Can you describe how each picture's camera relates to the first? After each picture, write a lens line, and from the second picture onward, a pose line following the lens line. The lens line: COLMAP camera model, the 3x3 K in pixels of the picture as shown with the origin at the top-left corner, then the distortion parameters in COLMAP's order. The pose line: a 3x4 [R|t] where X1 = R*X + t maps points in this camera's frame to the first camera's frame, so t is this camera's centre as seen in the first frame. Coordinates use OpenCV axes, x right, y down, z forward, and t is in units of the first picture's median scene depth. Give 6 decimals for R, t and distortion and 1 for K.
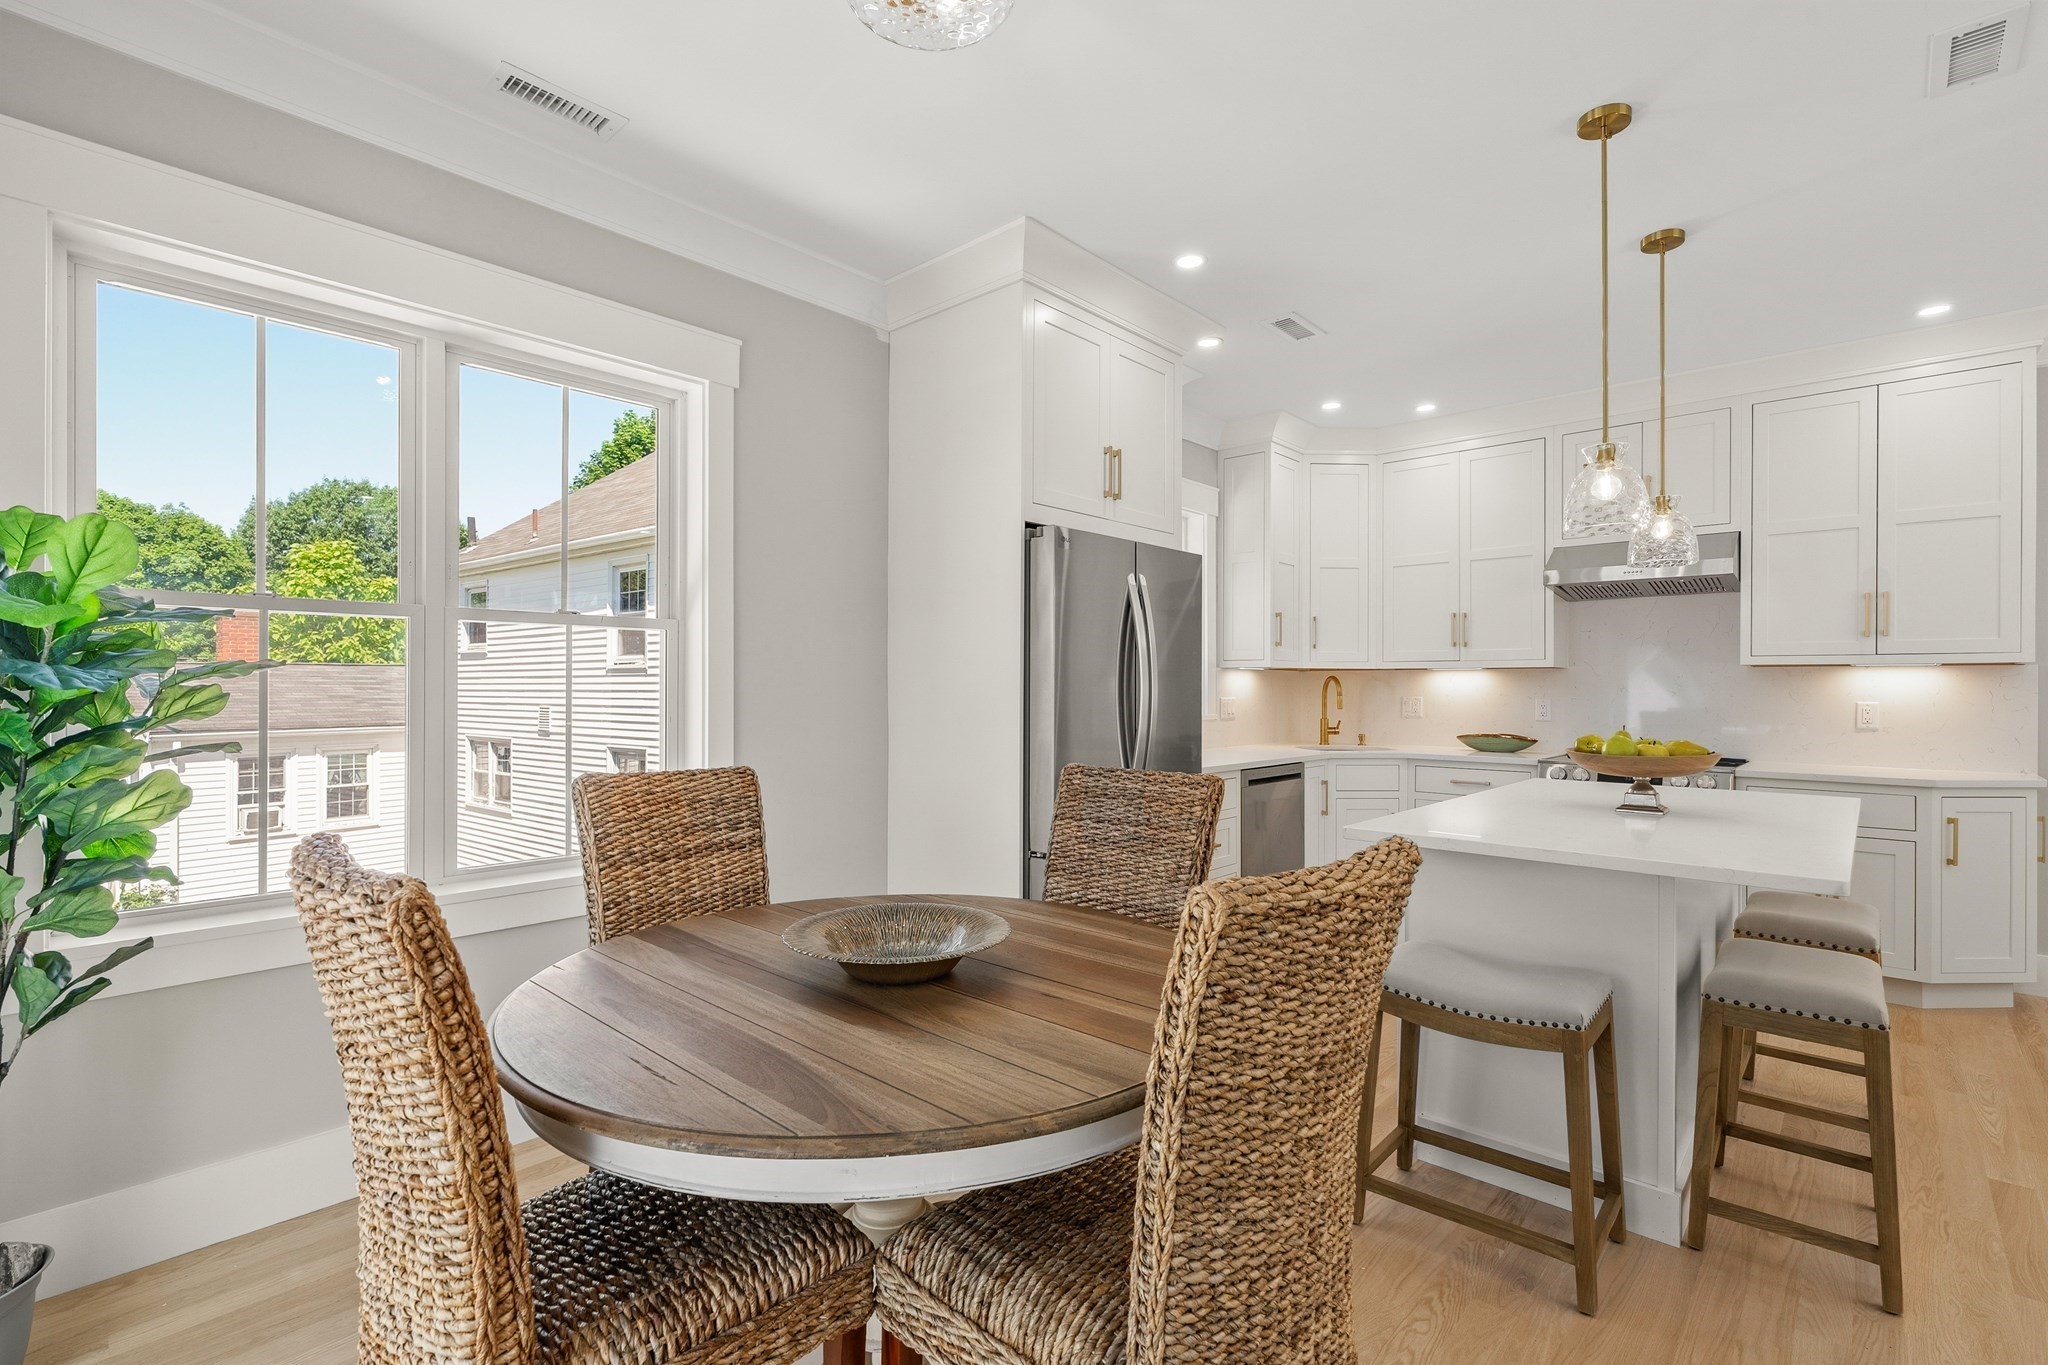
lens RADIAL K [[924.7, 0, 1026.3], [0, 924.7, 683.2], [0, 0, 1]] dist [-0.004046, 0.000820]
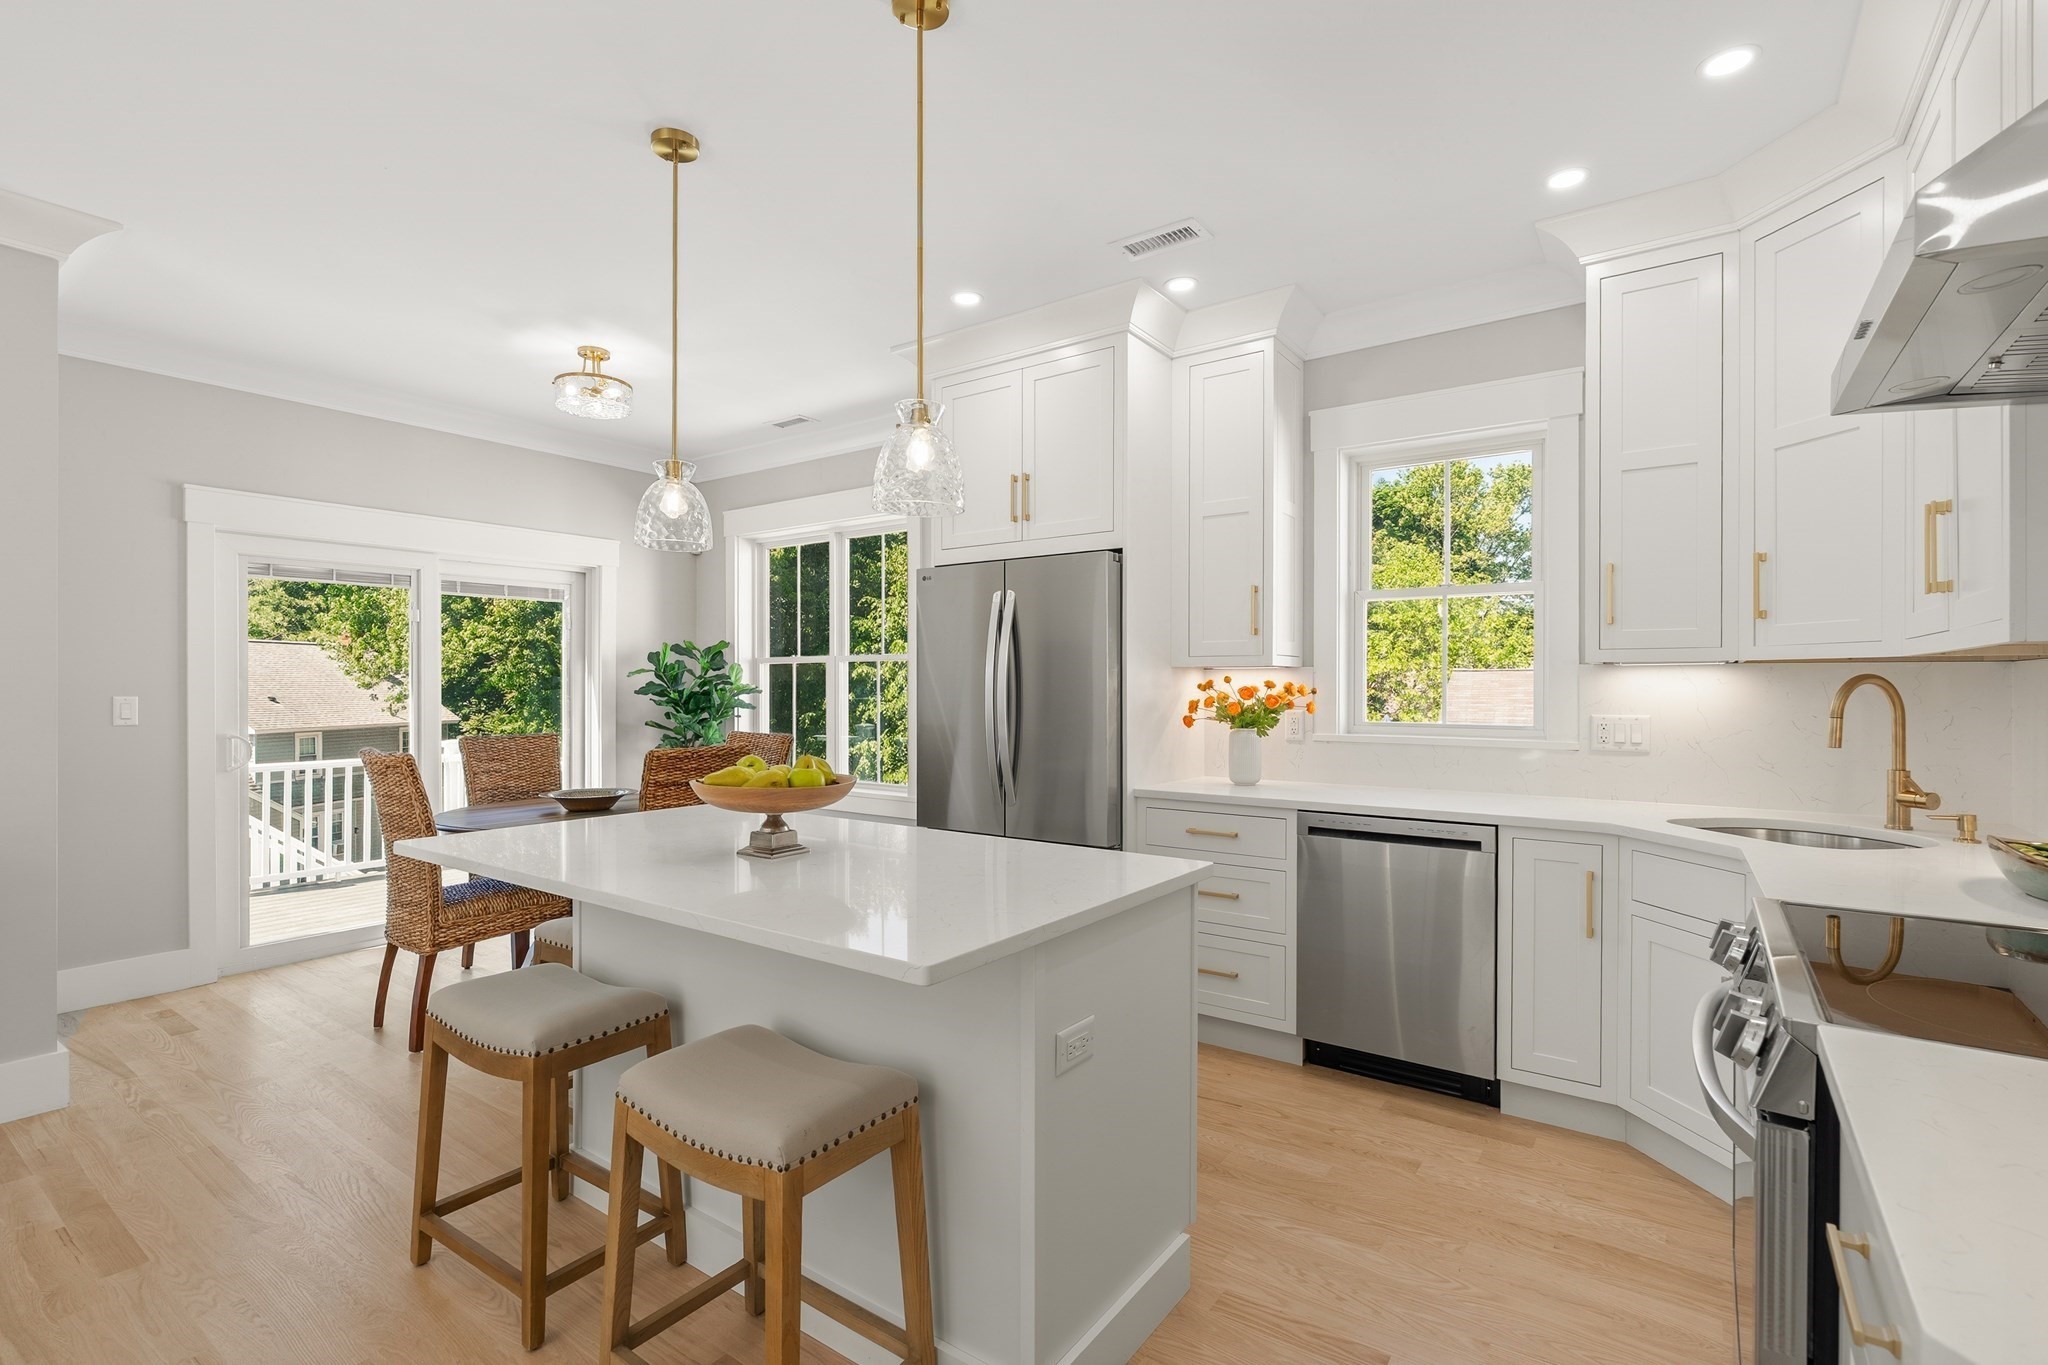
lens RADIAL K [[938.0, 0, 1024.3], [0, 938.0, 688.1], [0, 0, 1]] dist [-0.003454, 0.000372]
pose [[0.118809, -0.001022, -0.992917, 1.039444], [0.003889, 0.999992, -0.000564, -0.003614], [0.992910, -0.003795, 0.118812, 0.769064]]
